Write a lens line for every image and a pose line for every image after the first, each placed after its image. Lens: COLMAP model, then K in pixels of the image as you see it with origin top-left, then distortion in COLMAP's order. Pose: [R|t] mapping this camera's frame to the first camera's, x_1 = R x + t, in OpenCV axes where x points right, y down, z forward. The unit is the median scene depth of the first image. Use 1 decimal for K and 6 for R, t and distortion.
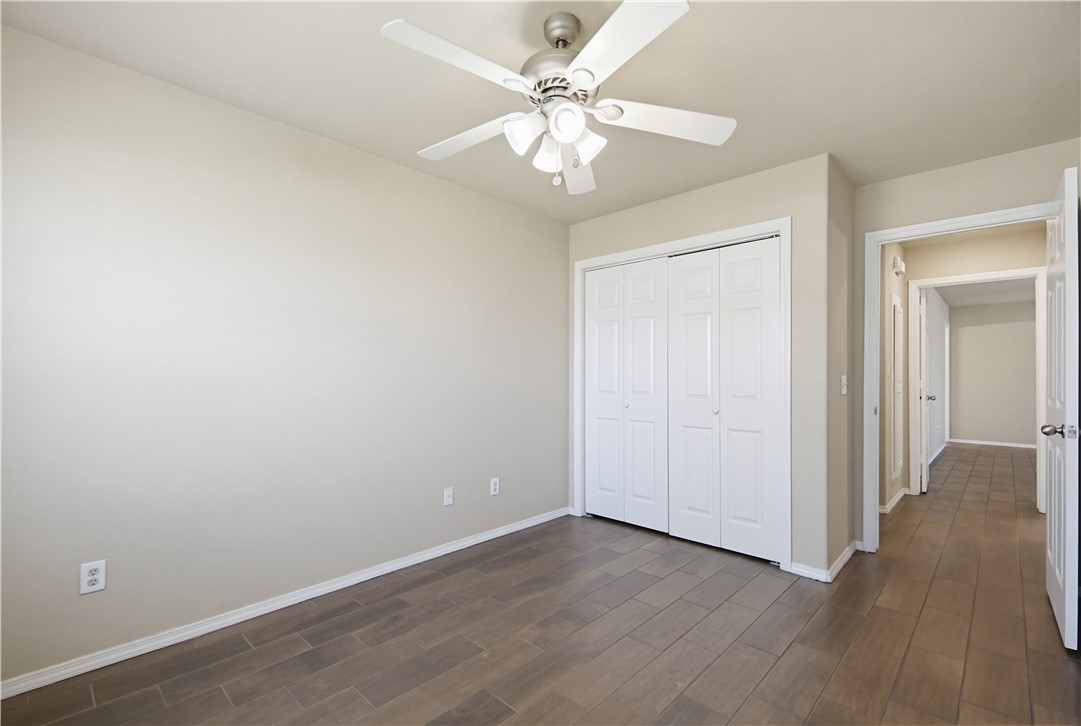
lens RADIAL K [[480.5, 0, 537.2], [0, 480.5, 370.5], [0, 0, 1]] dist [-0.000051, 0.000030]
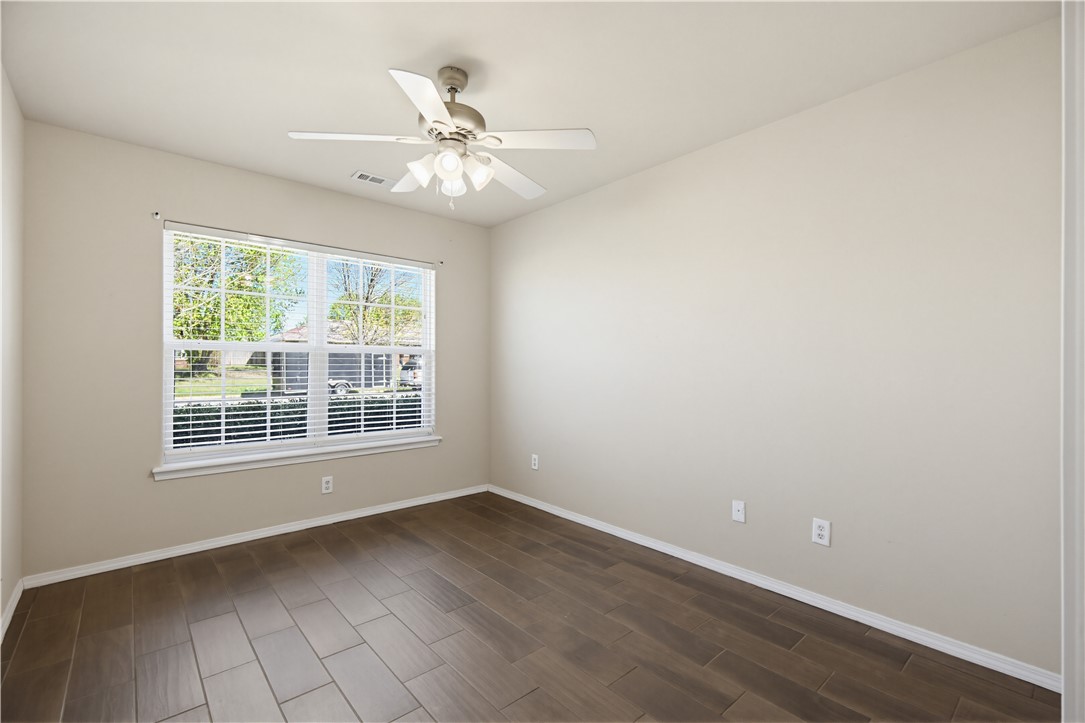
lens RADIAL K [[477.1, 0, 548.3], [0, 477.1, 358.8], [0, 0, 1]] dist [0.000495, -0.000779]
pose [[-0.073696, -0.007534, -0.997252, 0.870663], [0.001130, 0.999970, -0.007638, 0.000973], [0.997280, -0.001689, -0.073686, 0.939976]]
